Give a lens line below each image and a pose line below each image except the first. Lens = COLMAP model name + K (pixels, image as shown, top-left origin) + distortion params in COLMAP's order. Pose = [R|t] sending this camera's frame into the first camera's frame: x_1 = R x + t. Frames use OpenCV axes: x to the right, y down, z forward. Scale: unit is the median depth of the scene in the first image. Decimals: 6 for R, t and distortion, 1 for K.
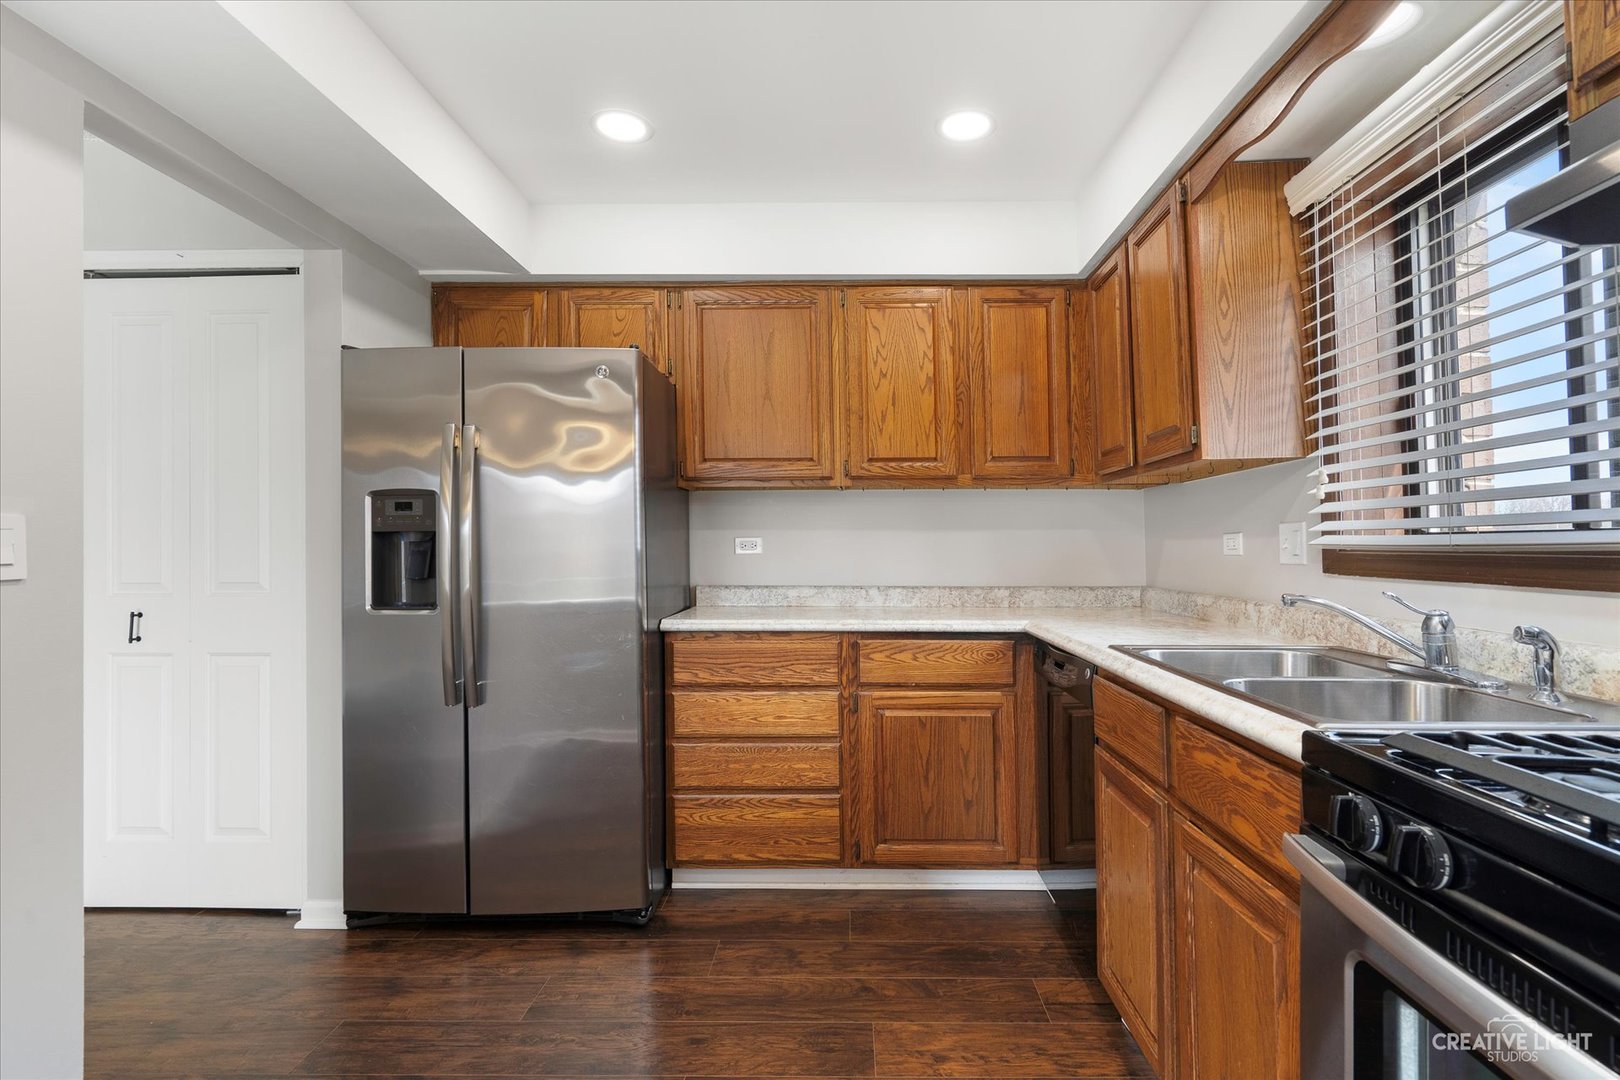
lens RADIAL K [[782.6, 0, 846.5], [0, 782.6, 533.9], [0, 0, 1]] dist [-0.000058, 0.000171]
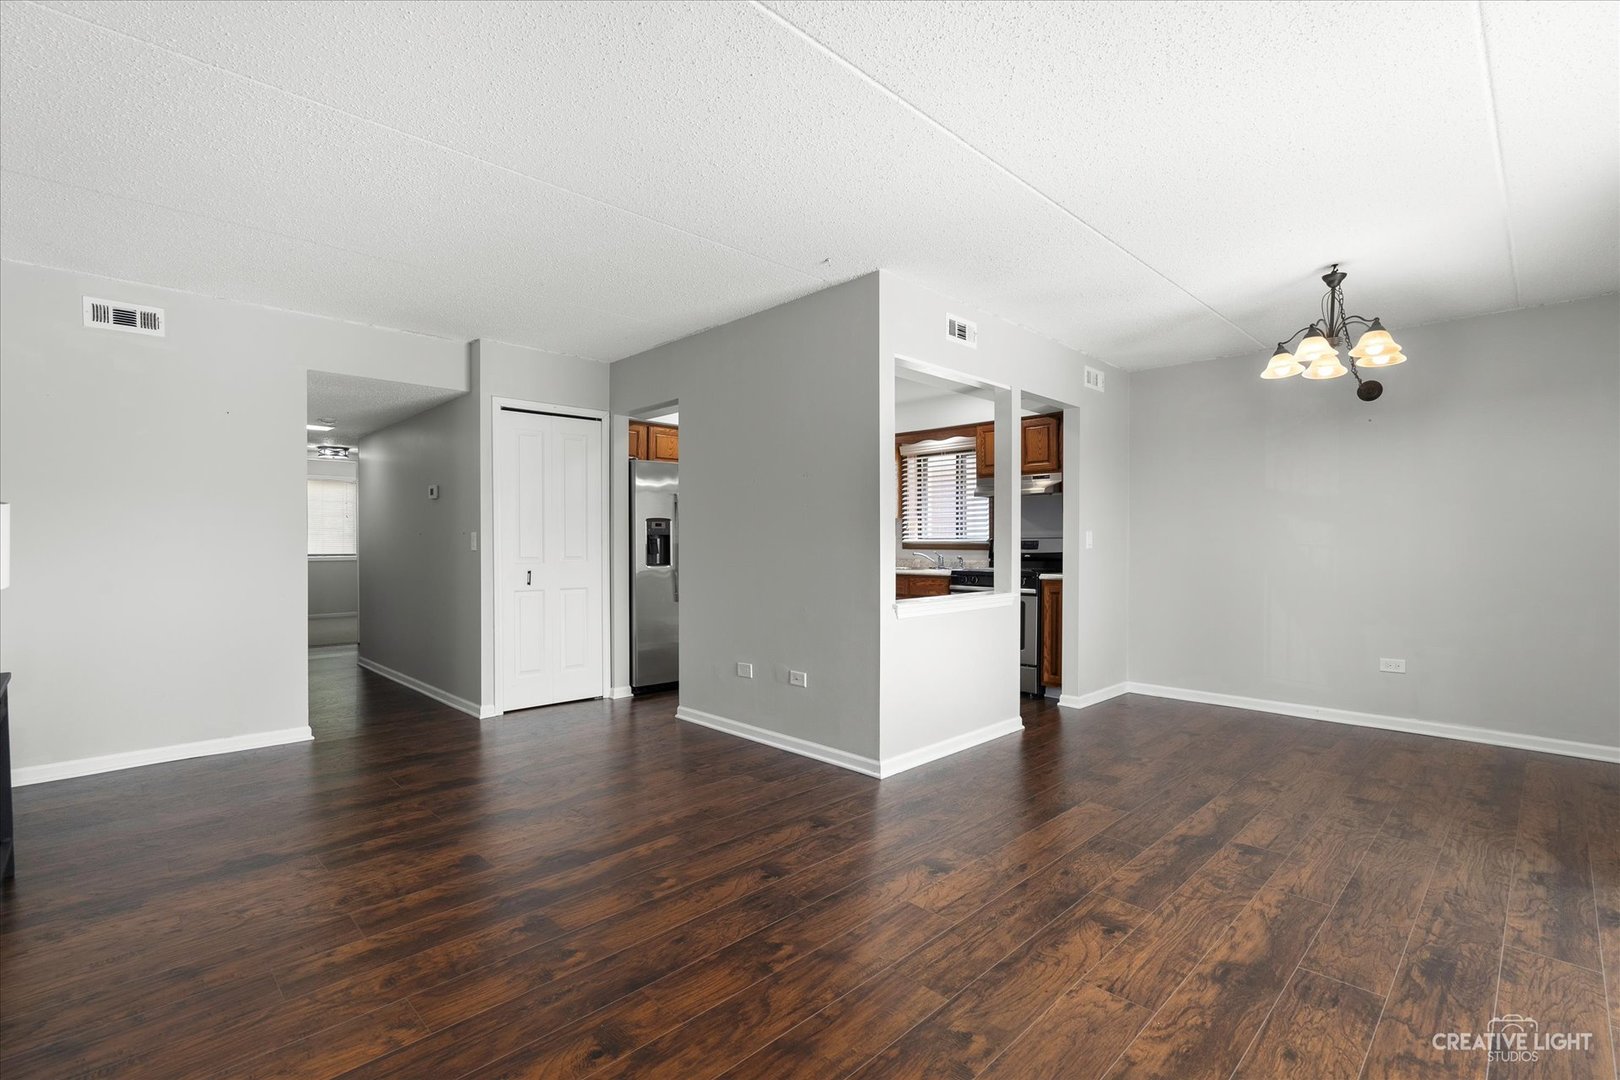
lens RADIAL K [[738.7, 0, 803.0], [0, 738.7, 548.3], [0, 0, 1]] dist [-0.006766, -0.000158]
pose [[0.710229, 0.000051, 0.703970, -1.751569], [-0.013651, 0.999813, 0.013700, 0.001750], [-0.703838, -0.019340, 0.710097, -0.941350]]
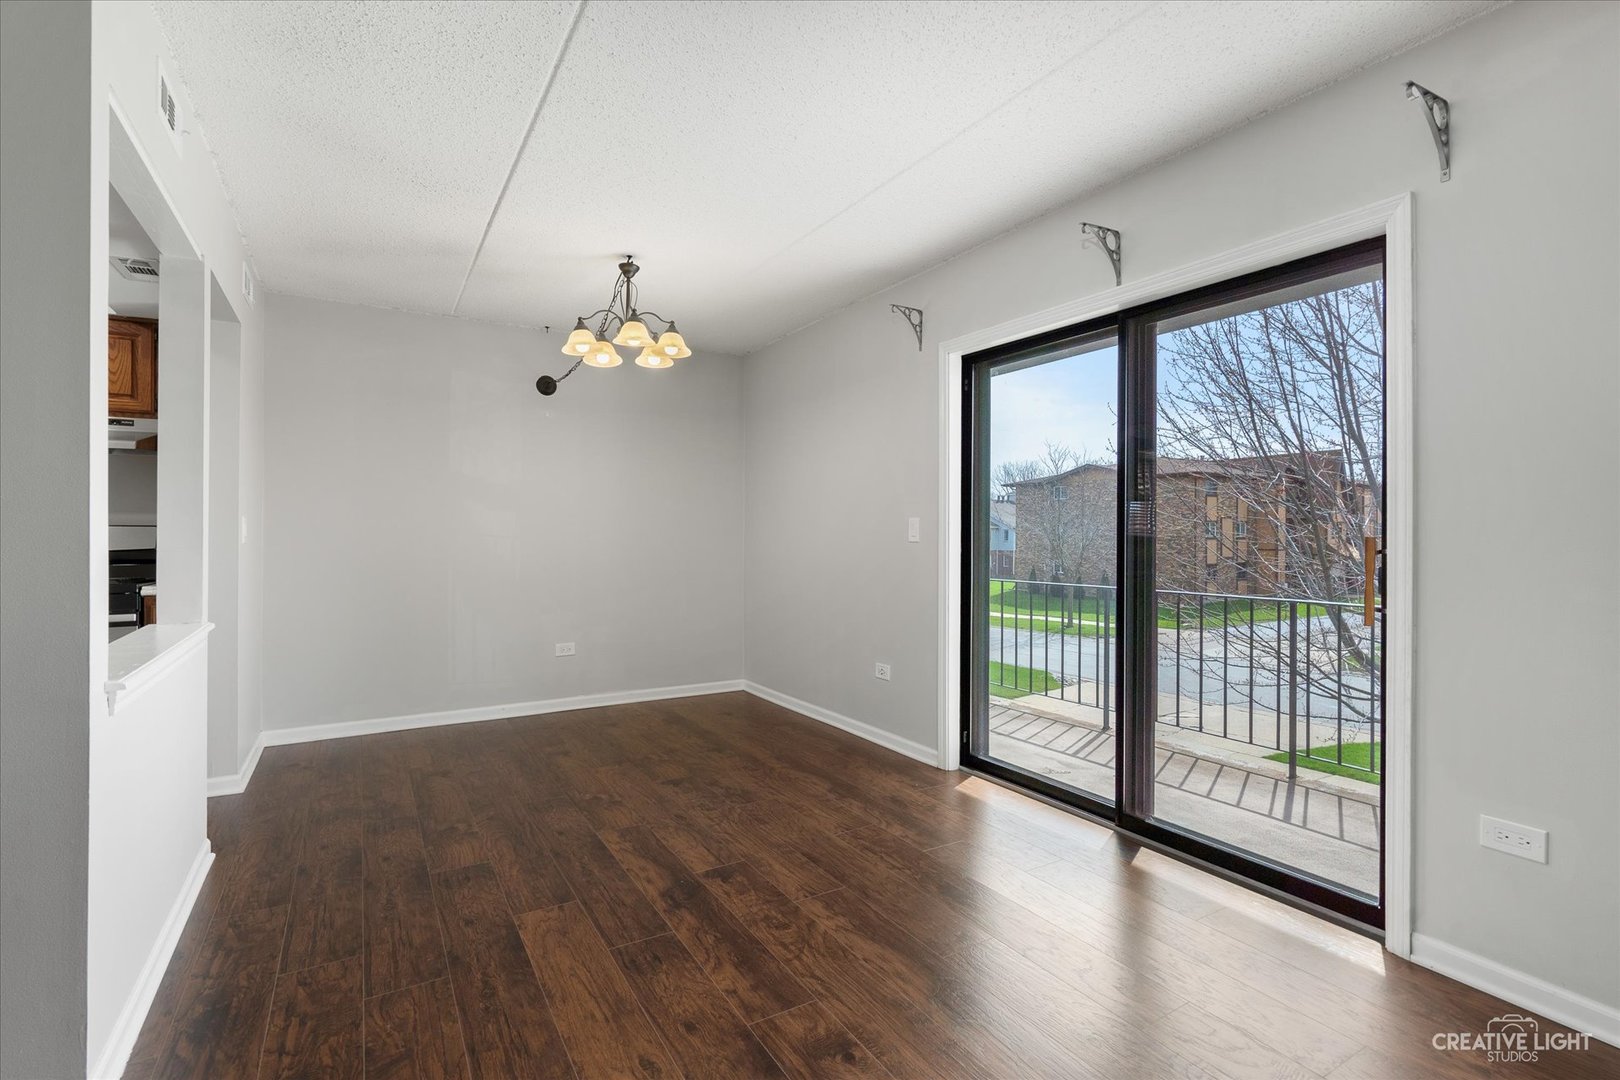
lens RADIAL K [[739.8, 0, 808.7], [0, 739.8, 530.4], [0, 0, 1]] dist [-0.003084, -0.000529]
pose [[-0.524203, 0.007637, 0.851559, -1.427456], [-0.009512, 0.999845, -0.014822, 0.008084], [-0.851540, -0.015870, -0.524049, -0.226314]]
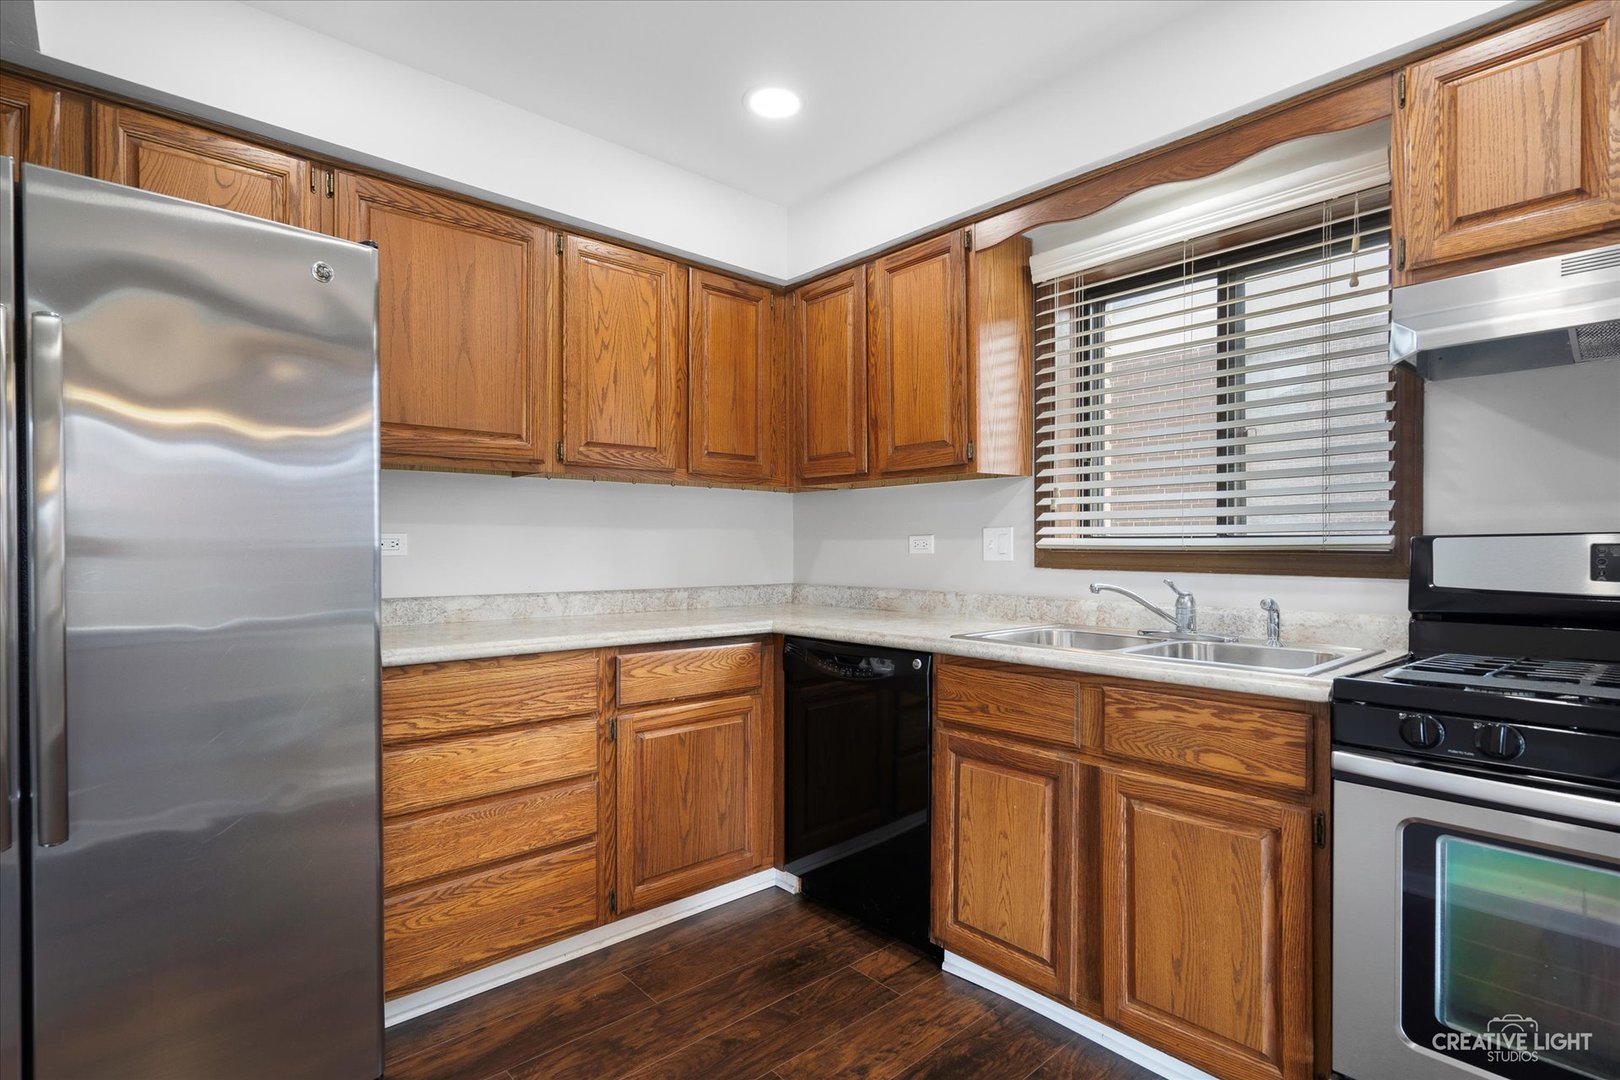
lens RADIAL K [[789.5, 0, 813.3], [0, 789.5, 546.7], [0, 0, 1]] dist [-0.000178, 0.000820]
pose [[0.736649, 0.001478, 0.676274, -0.409894], [-0.013024, 0.999843, 0.012002, 0.003950], [-0.676150, -0.017649, 0.736552, 0.225754]]
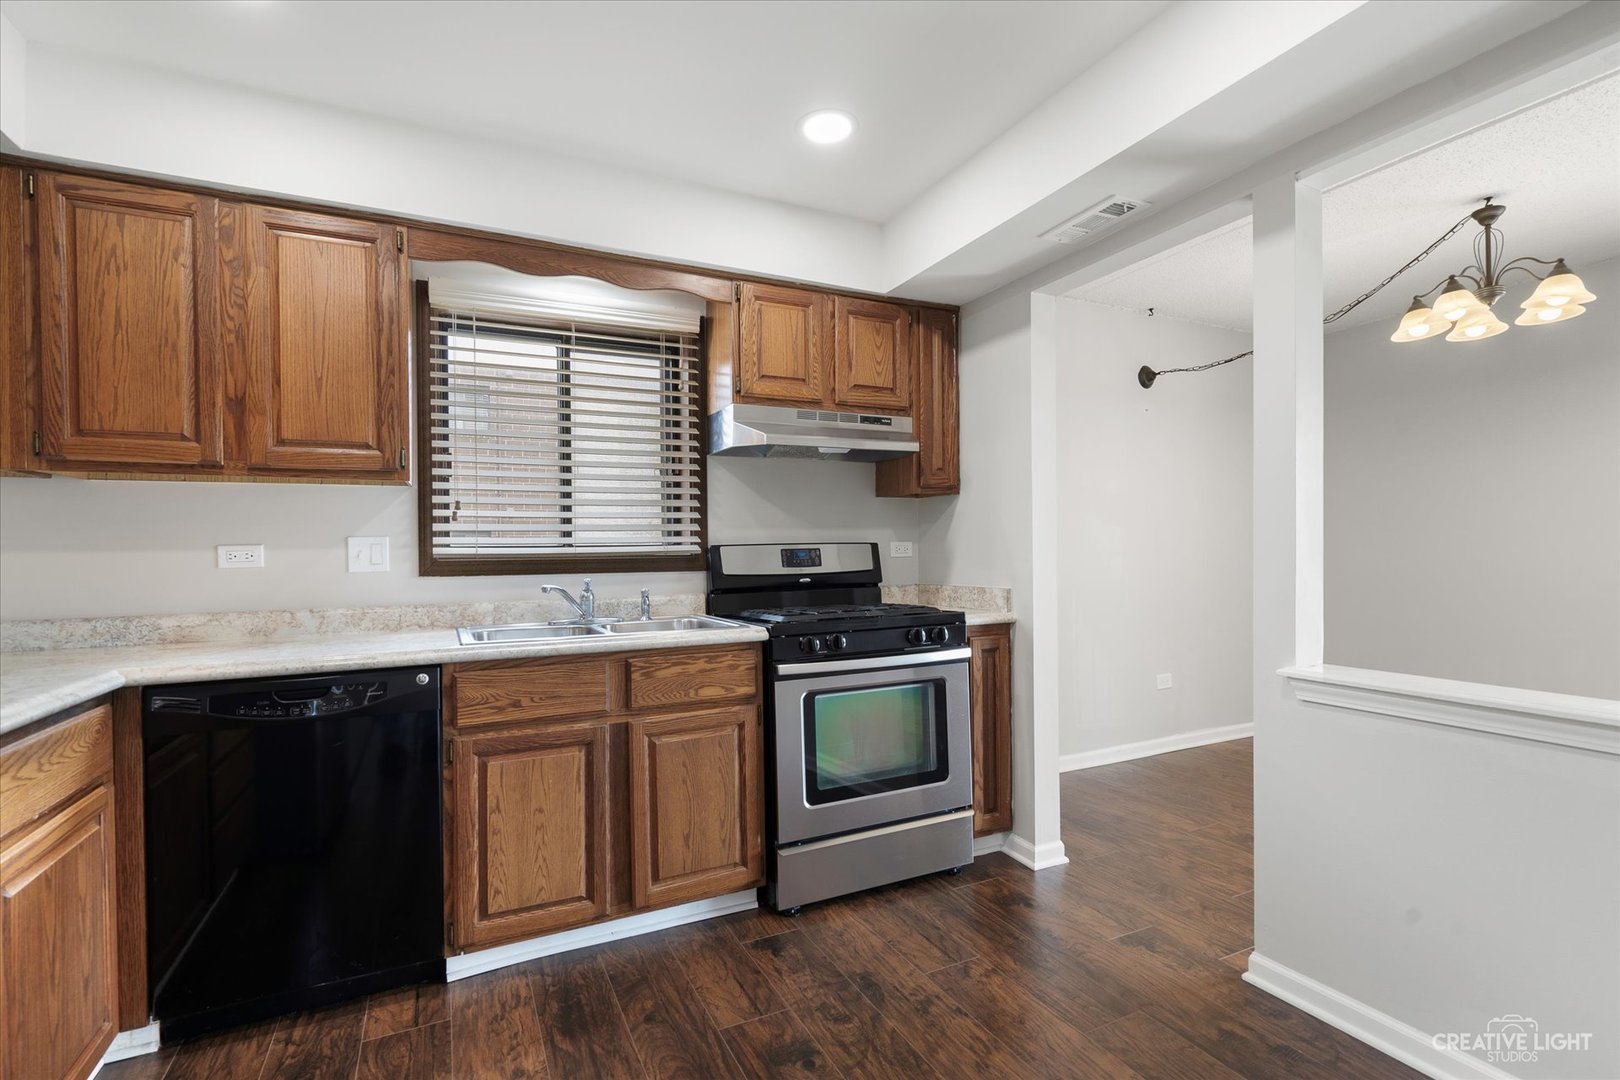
lens RADIAL K [[738.7, 0, 803.0], [0, 738.7, 548.3], [0, 0, 1]] dist [-0.006766, -0.000158]
pose [[-0.447551, 0.008949, 0.894213, -0.603948], [-0.001268, 0.999943, -0.010642, 0.011700], [-0.894257, -0.005896, -0.447514, 0.753676]]
